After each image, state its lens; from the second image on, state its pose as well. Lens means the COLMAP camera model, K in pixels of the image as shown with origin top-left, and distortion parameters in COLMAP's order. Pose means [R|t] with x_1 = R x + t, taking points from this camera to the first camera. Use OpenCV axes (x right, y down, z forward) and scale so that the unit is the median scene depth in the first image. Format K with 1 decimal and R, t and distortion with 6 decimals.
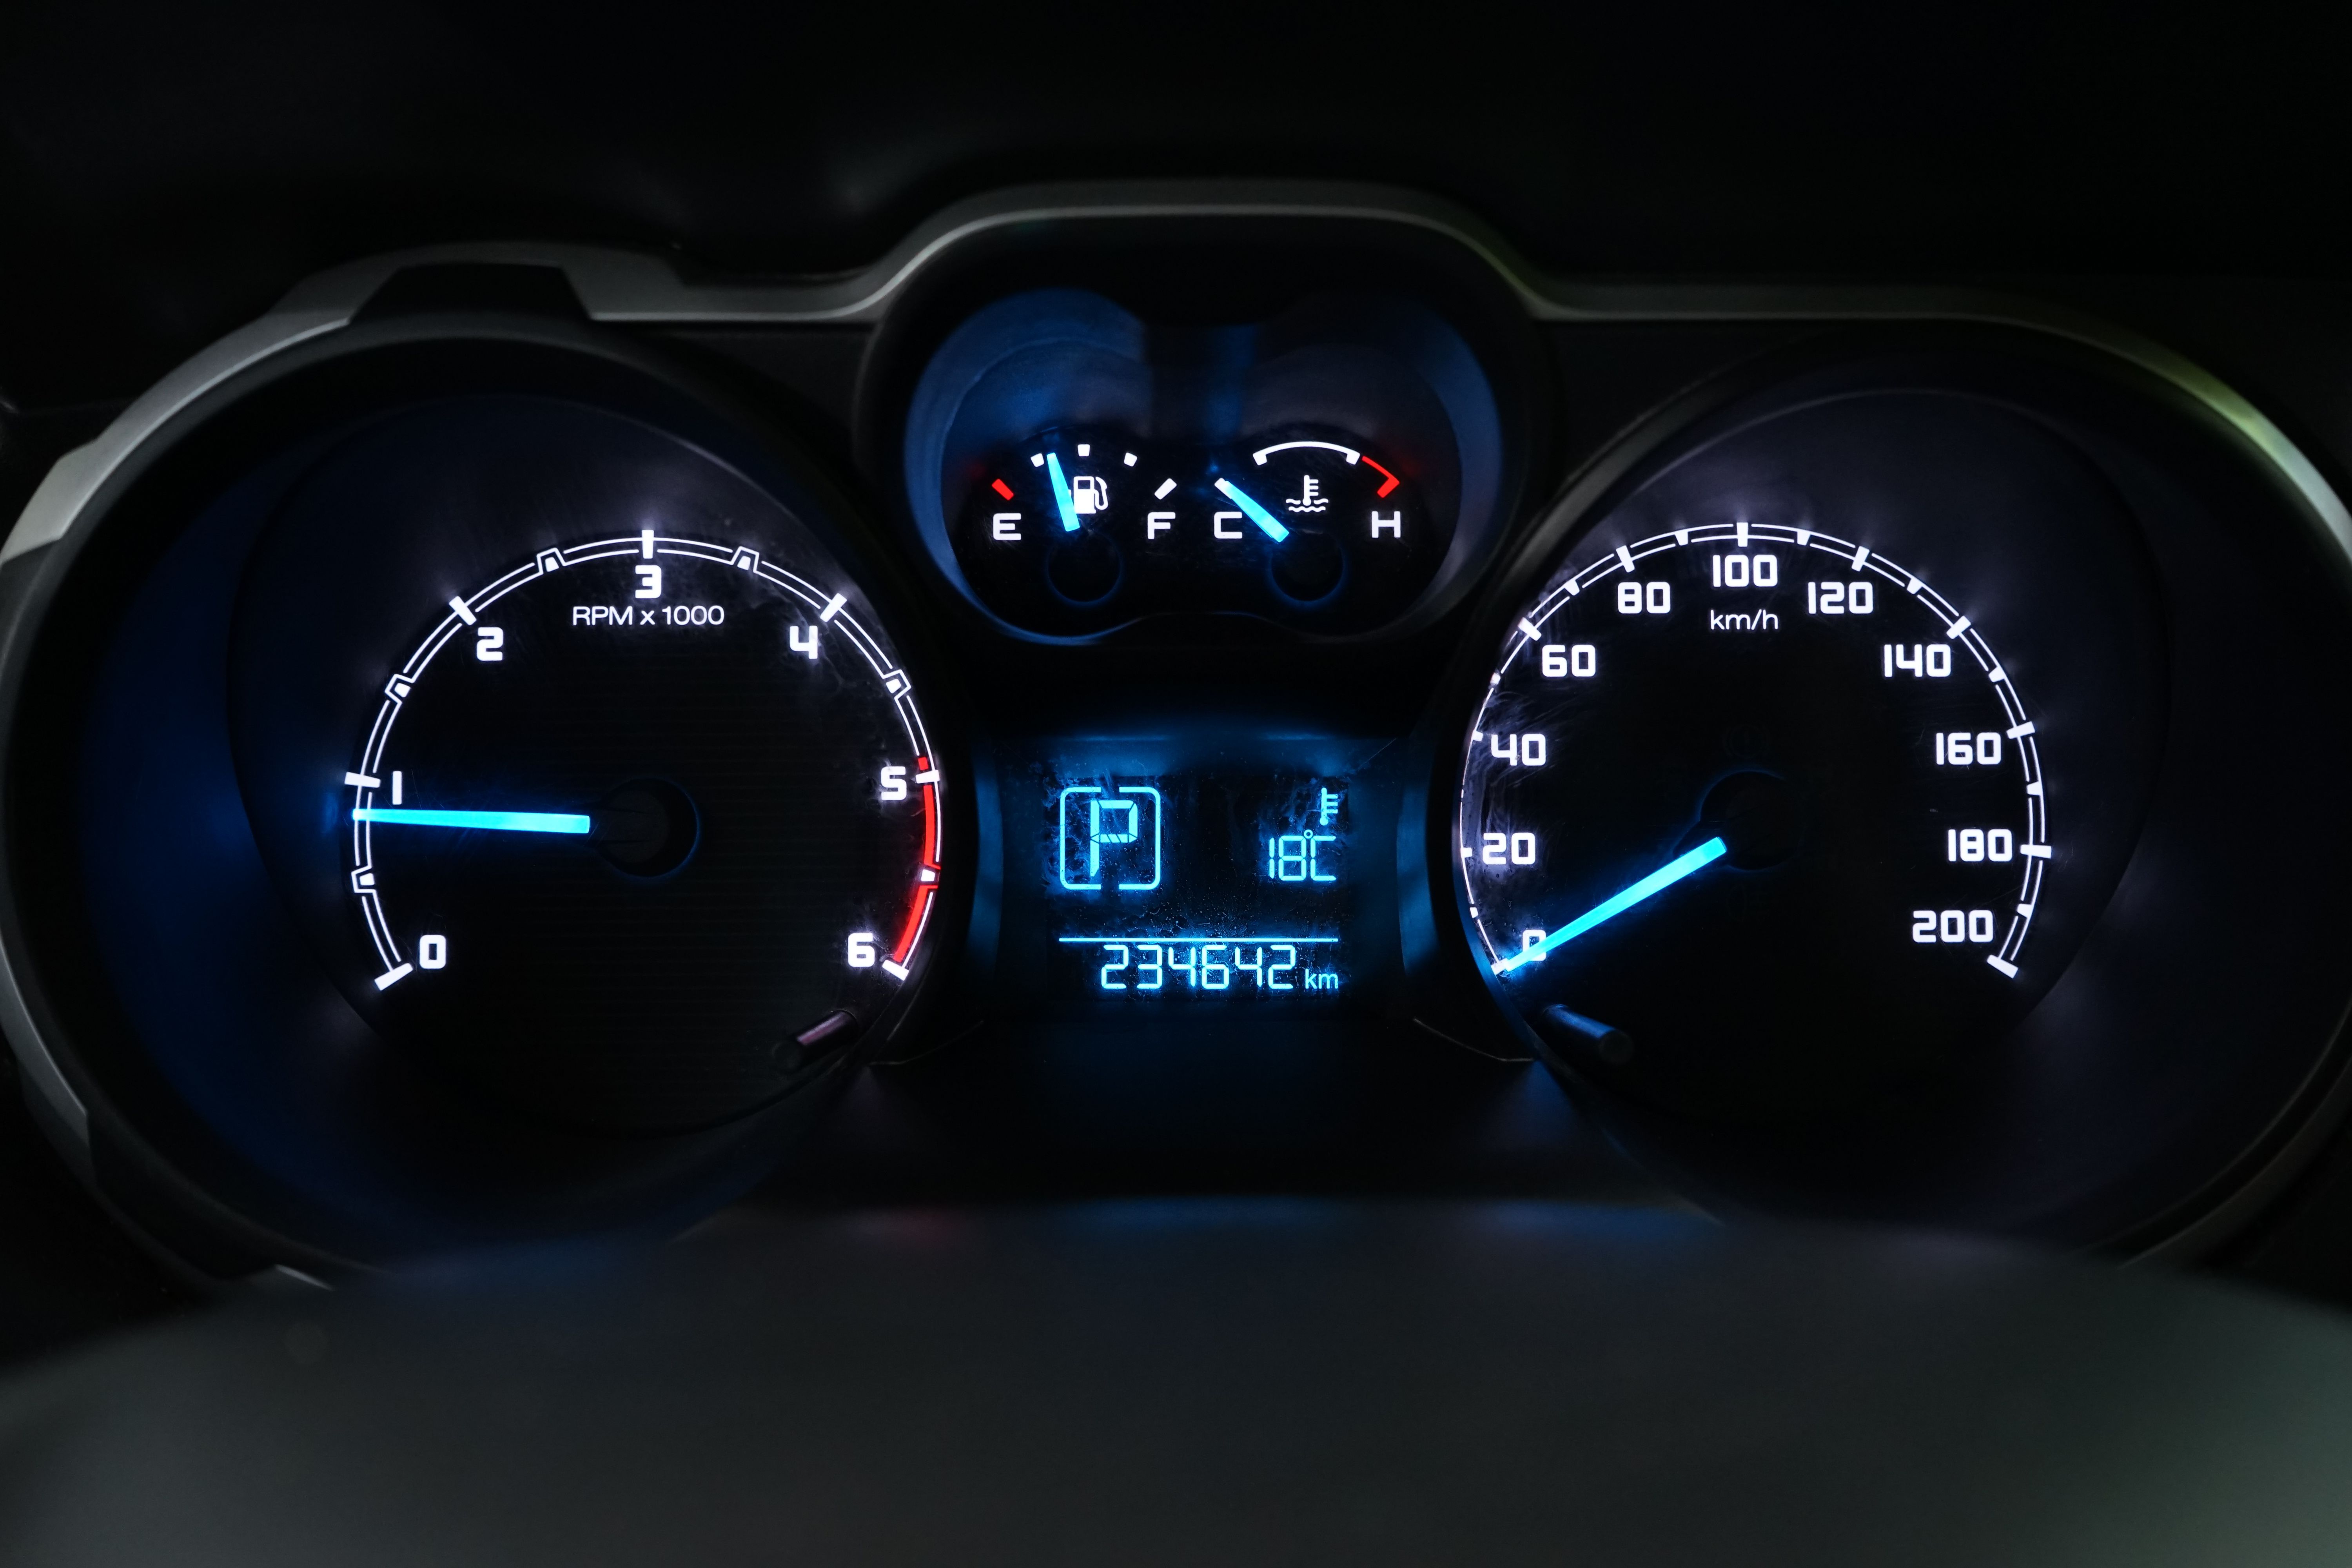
lens RADIAL K [[1896.9, 0, 1169.9], [0, 1896.9, 791.9], [0, 0, 1]] dist [-0.017230, -0.000334]
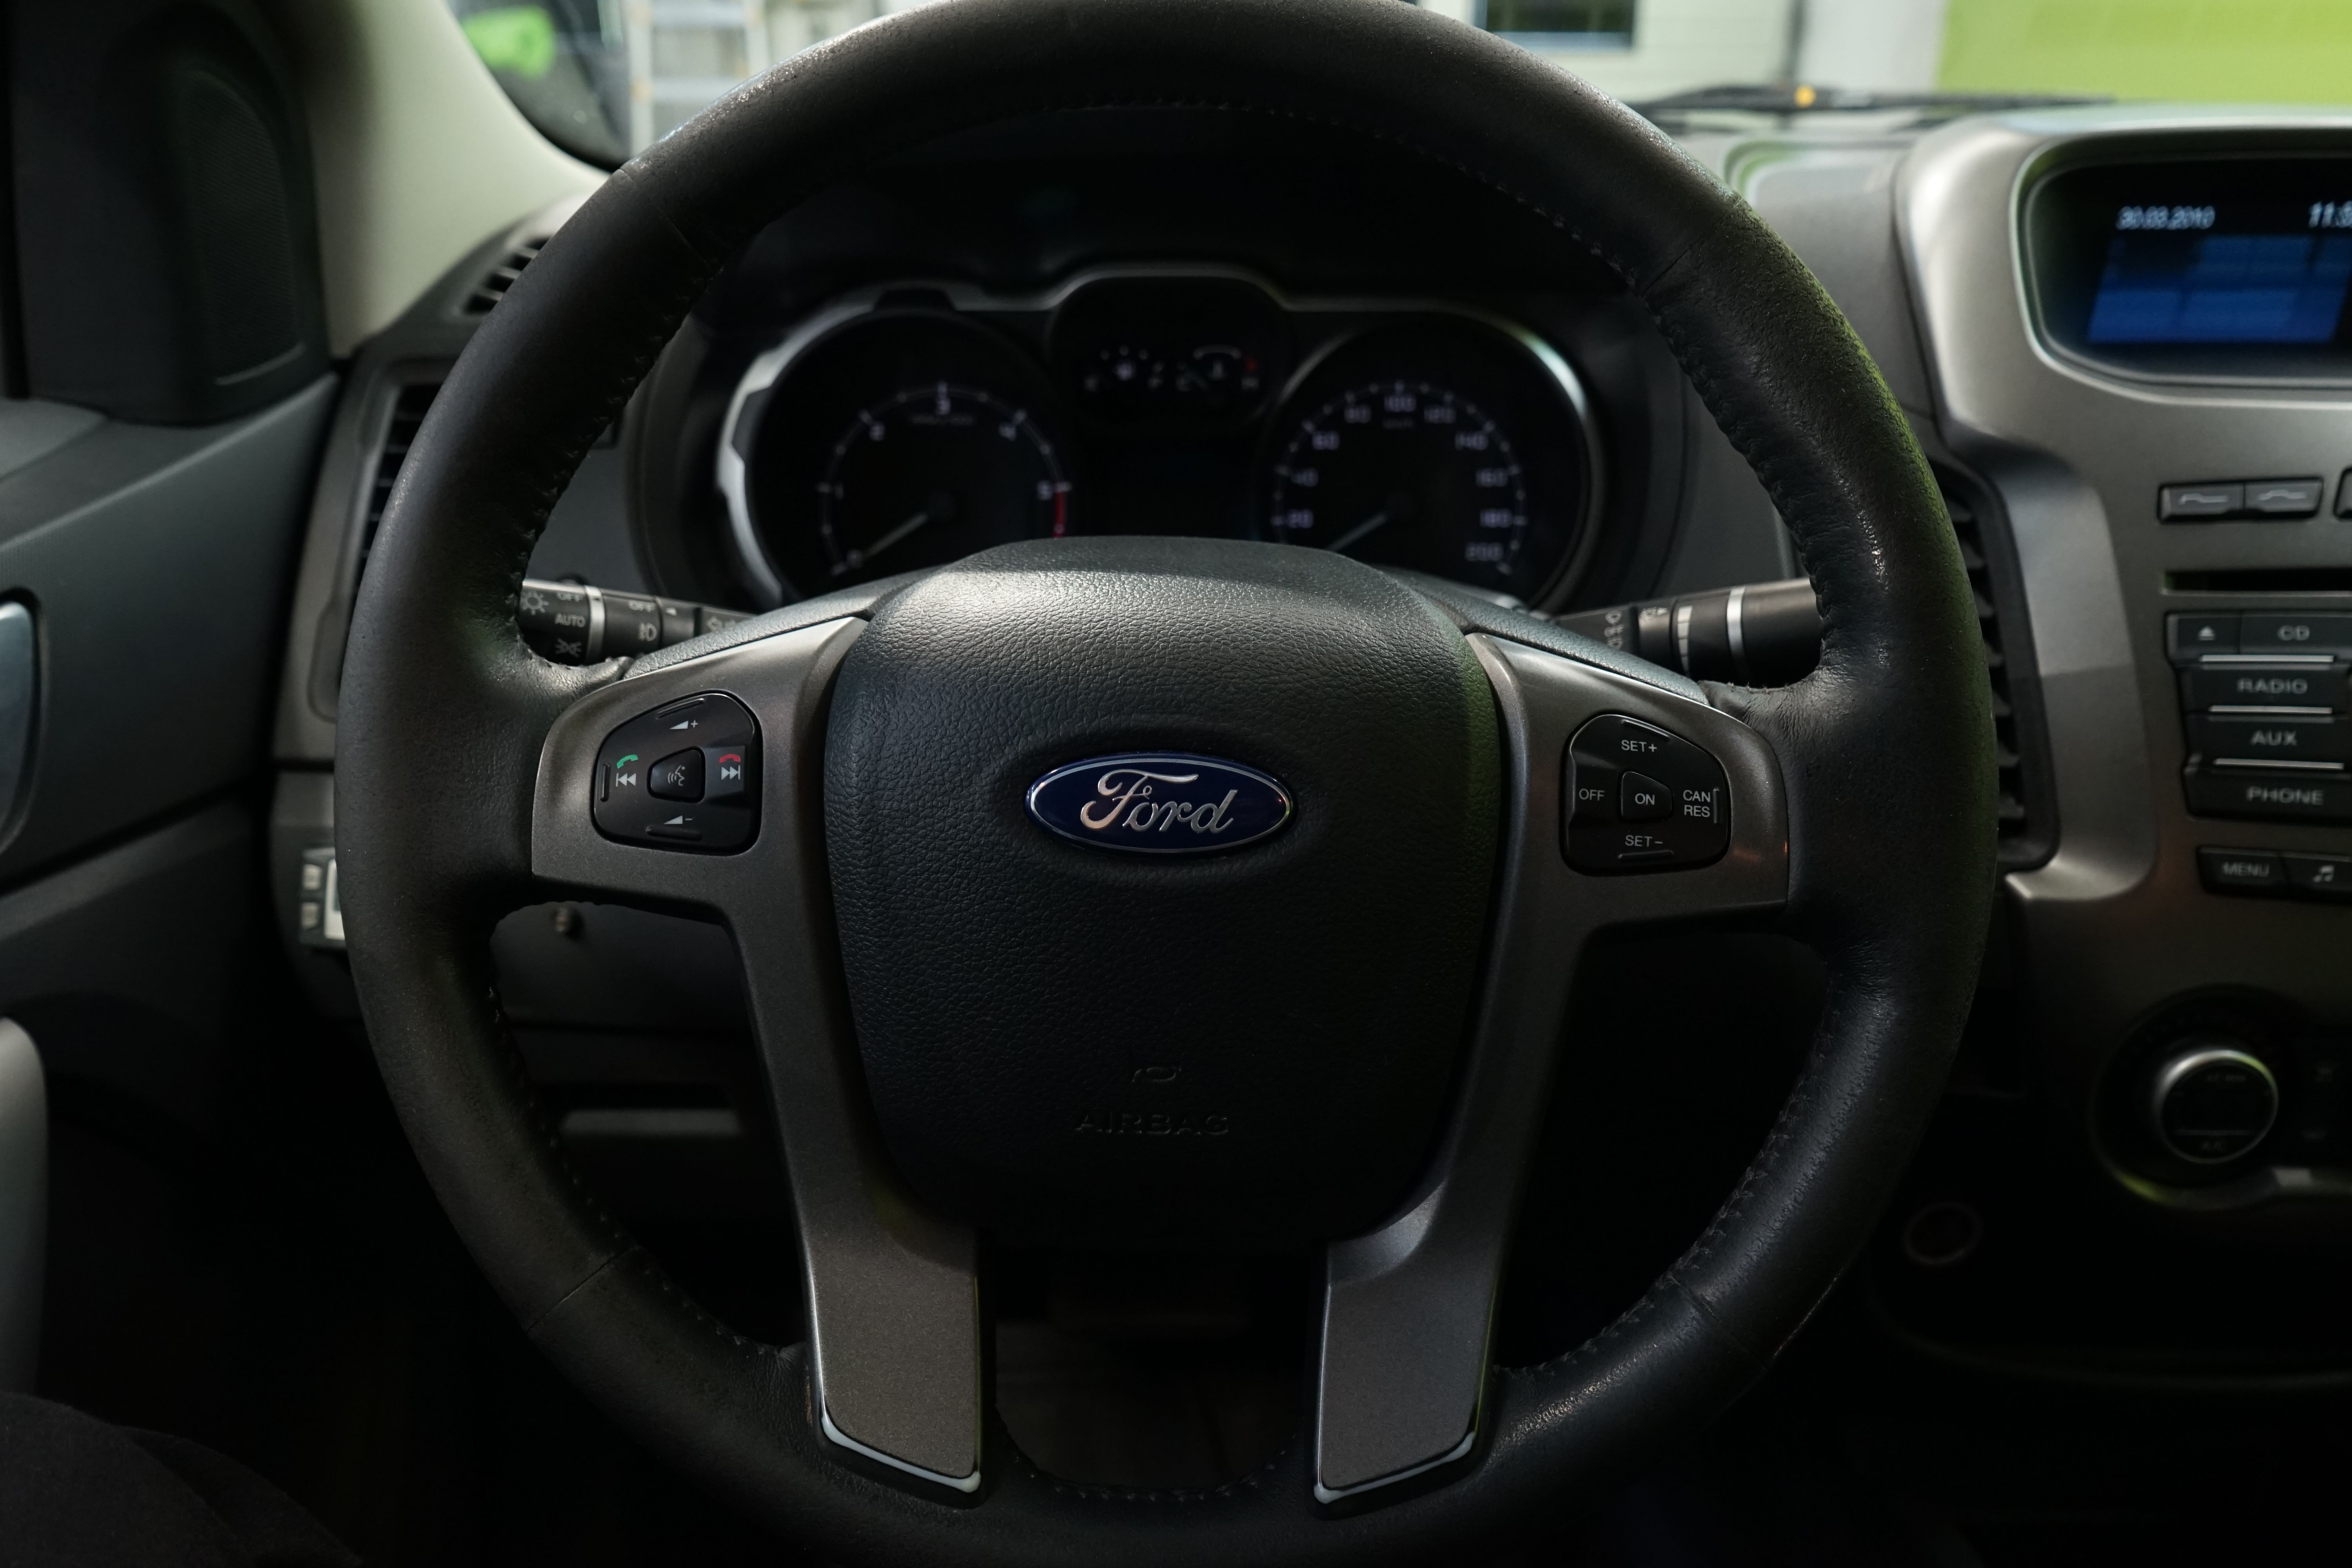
lens RADIAL K [[1896.9, 0, 1182.0], [0, 1896.9, 777.3], [0, 0, 1]] dist [-0.017230, -0.000334]
pose [[0.999971, 0.005443, -0.005294, 0.043682], [-0.005135, 0.998382, 0.056630, 0.222145], [0.005593, -0.056601, 0.998381, -1.427387]]
